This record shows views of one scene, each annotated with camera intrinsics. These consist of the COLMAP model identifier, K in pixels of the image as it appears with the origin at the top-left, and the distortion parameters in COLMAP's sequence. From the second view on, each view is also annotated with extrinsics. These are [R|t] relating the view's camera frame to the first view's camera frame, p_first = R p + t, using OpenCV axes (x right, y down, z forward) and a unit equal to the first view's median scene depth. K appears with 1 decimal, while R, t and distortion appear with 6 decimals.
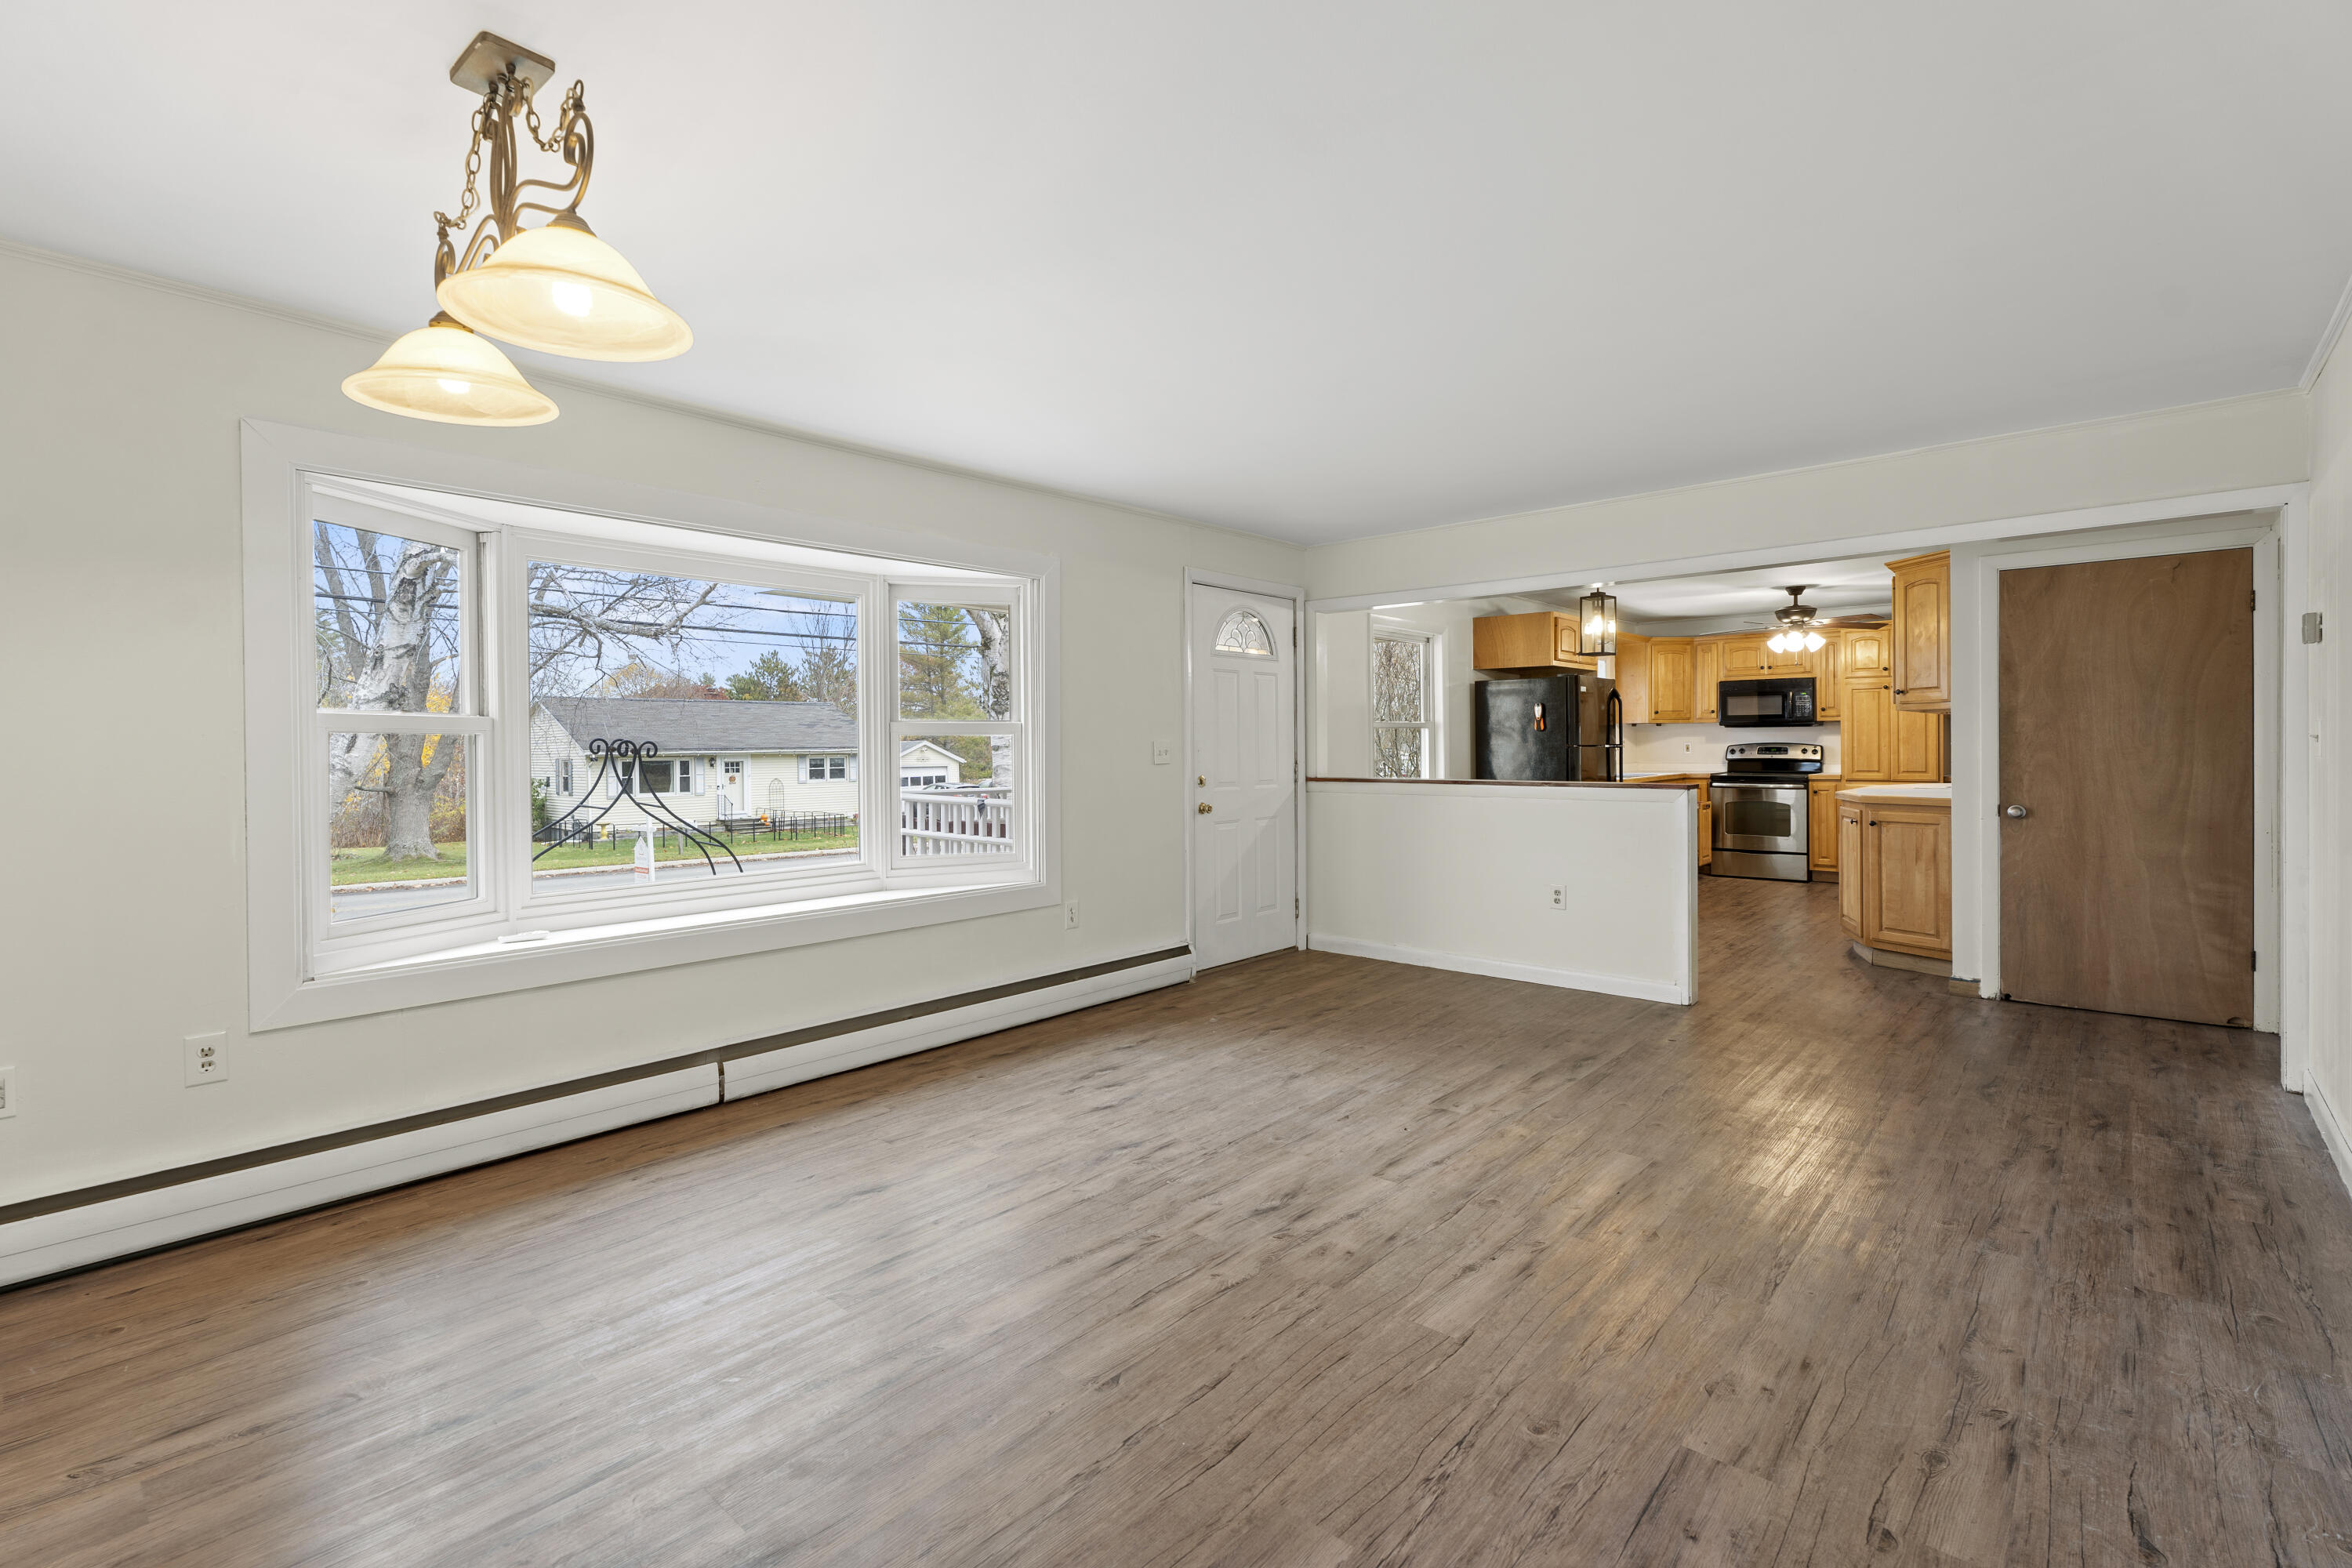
lens RADIAL K [[1062.6, 0, 1175.9], [0, 1062.6, 770.9], [0, 0, 1]] dist [0.005444, -0.003375]
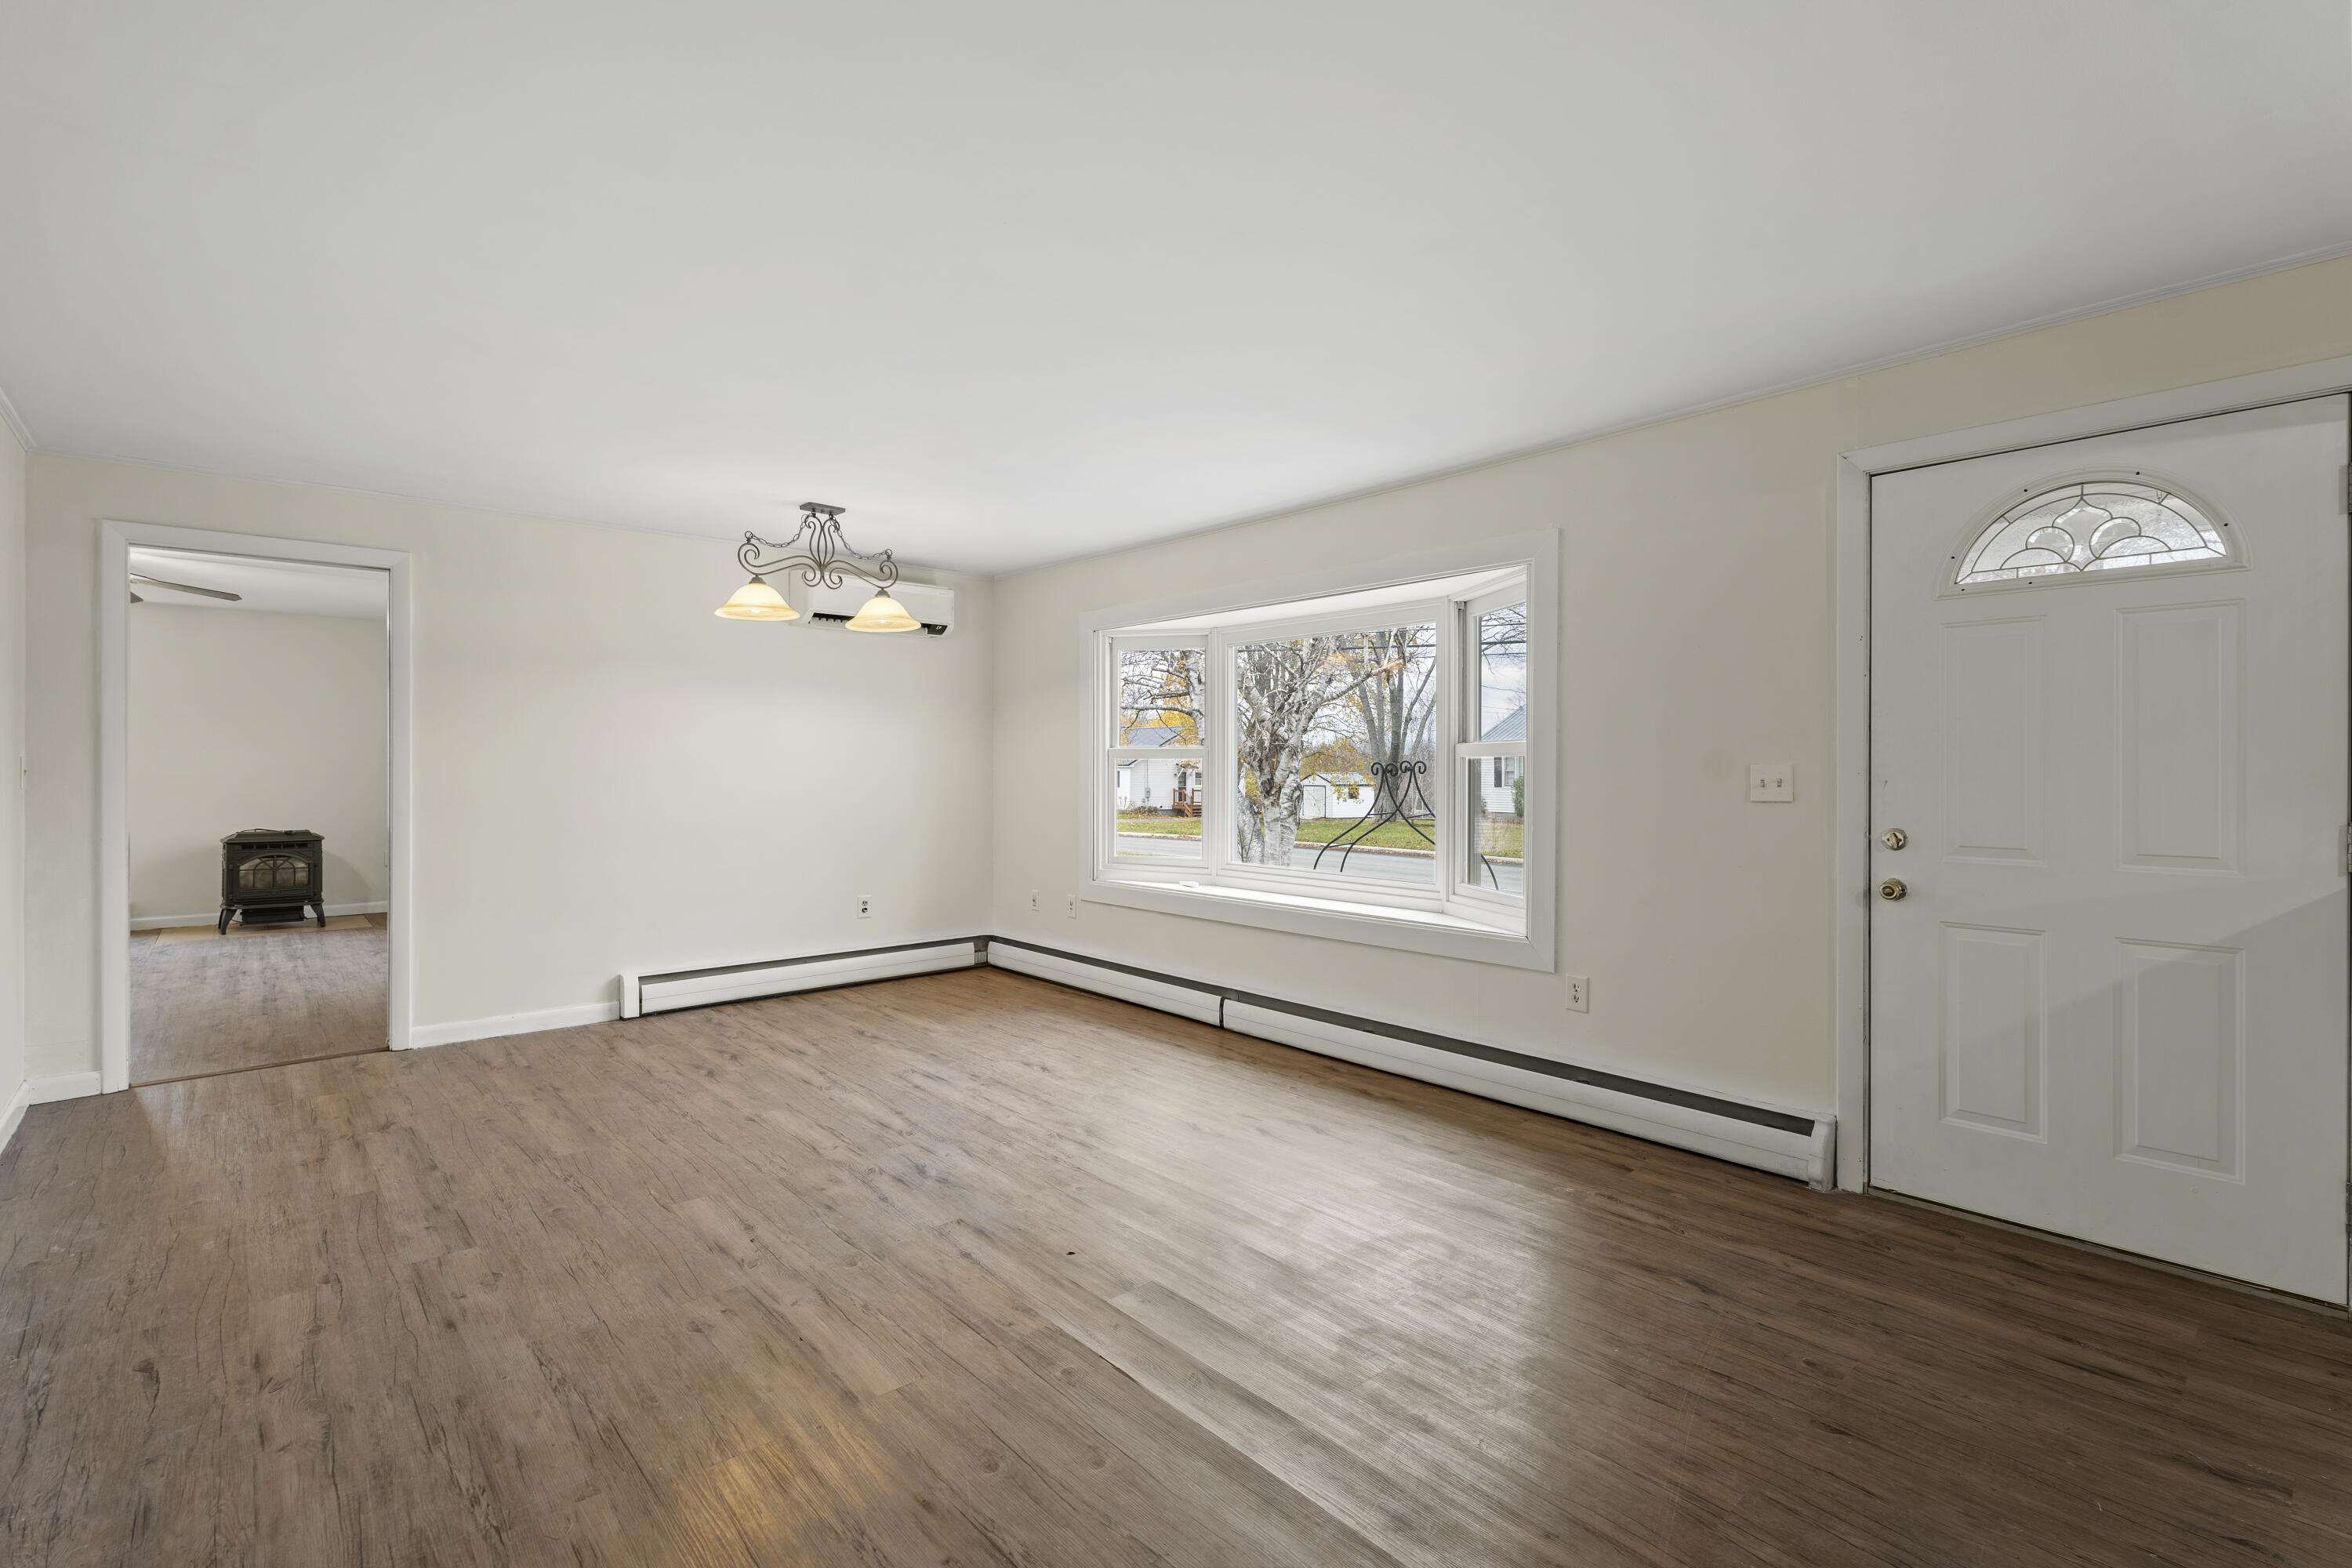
lens RADIAL K [[1062.6, 0, 1184.4], [0, 1062.6, 774.6], [0, 0, 1]] dist [0.005444, -0.003375]
pose [[-0.117703, 0.013710, -0.992954, 1.211282], [-0.024055, 0.999572, 0.016652, -0.047919], [0.992757, 0.025846, -0.117323, 1.418502]]
